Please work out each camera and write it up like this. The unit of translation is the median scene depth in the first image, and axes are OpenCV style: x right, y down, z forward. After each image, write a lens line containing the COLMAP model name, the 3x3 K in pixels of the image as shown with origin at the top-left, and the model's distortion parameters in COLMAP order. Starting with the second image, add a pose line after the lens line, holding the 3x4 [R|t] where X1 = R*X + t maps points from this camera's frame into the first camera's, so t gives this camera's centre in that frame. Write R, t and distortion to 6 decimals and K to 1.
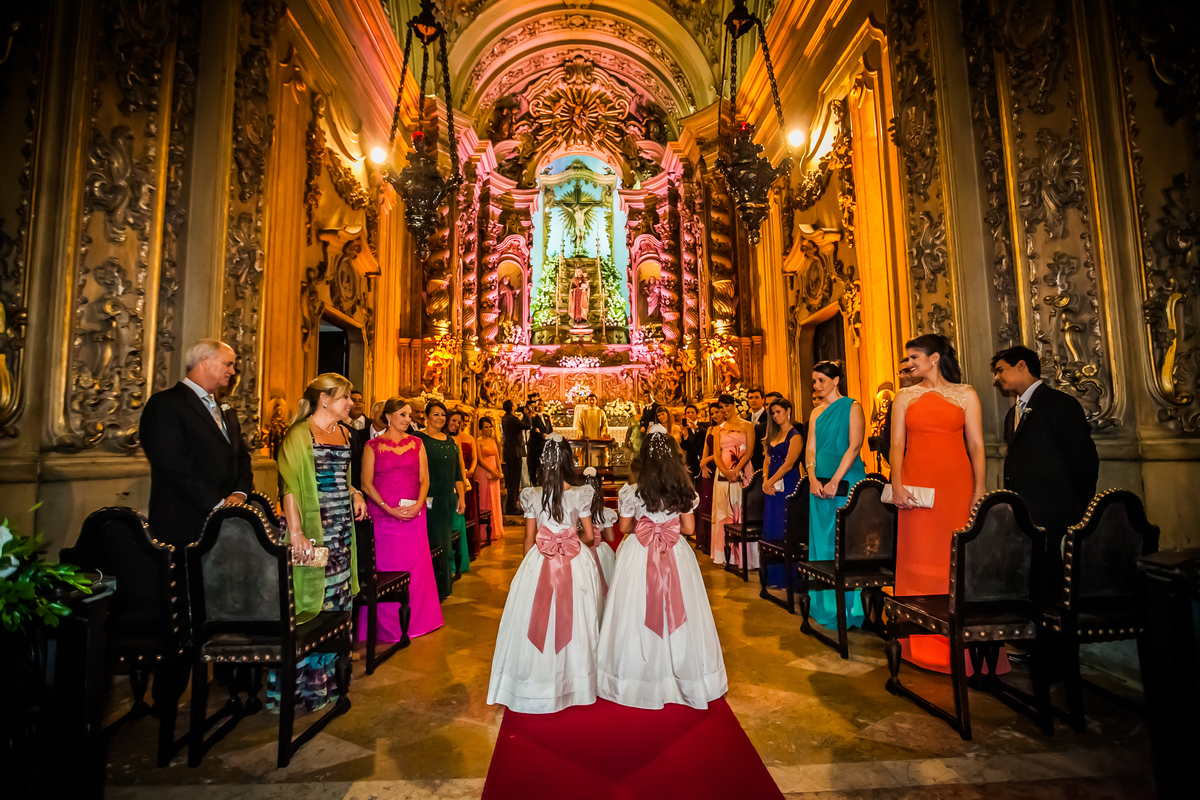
lens RADIAL K [[561.4, 0, 597.1], [0, 561.4, 394.1], [0, 0, 1]] dist [-0.000508, 0.000257]
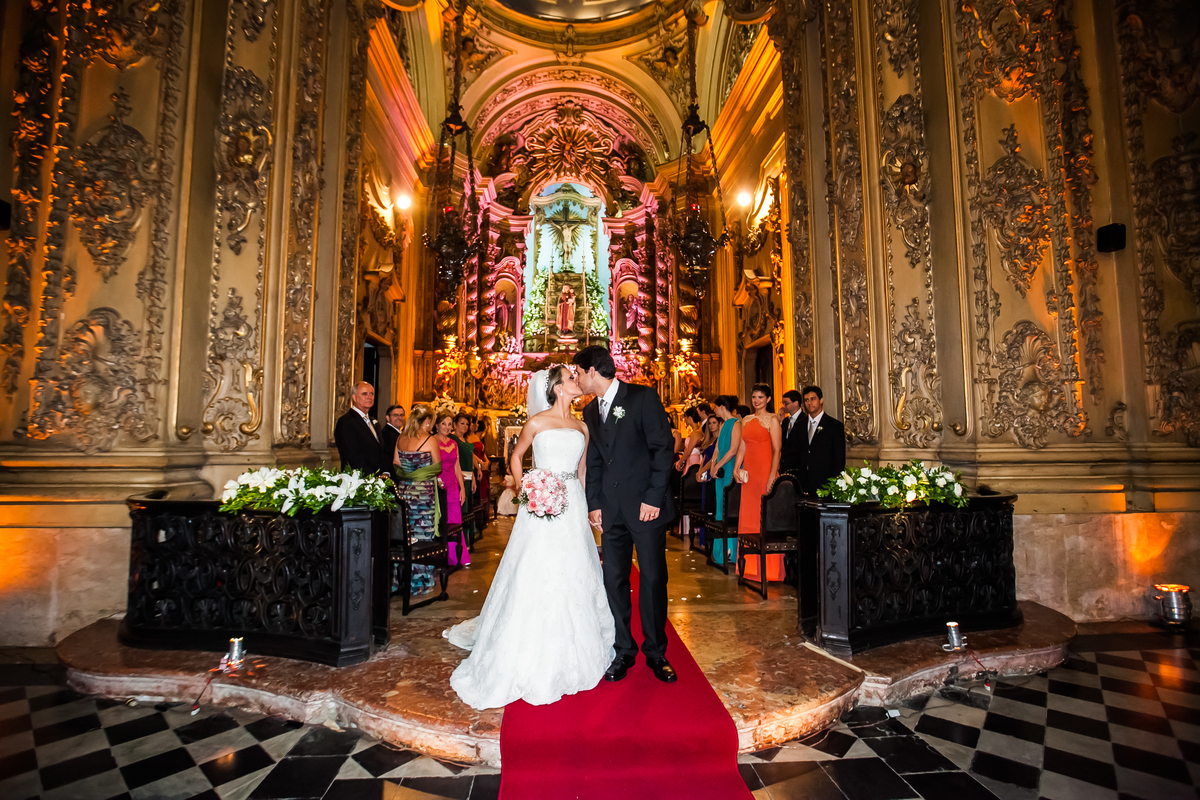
lens RADIAL K [[564.9, 0, 600.9], [0, 564.9, 400.0], [0, 0, 1]] dist [-0.018135, 0.000145]
pose [[0.999197, 0.016452, 0.036537, -0.000809], [-0.017206, 0.999643, 0.020420, -0.020496], [-0.036188, -0.021033, 0.999124, -0.163477]]
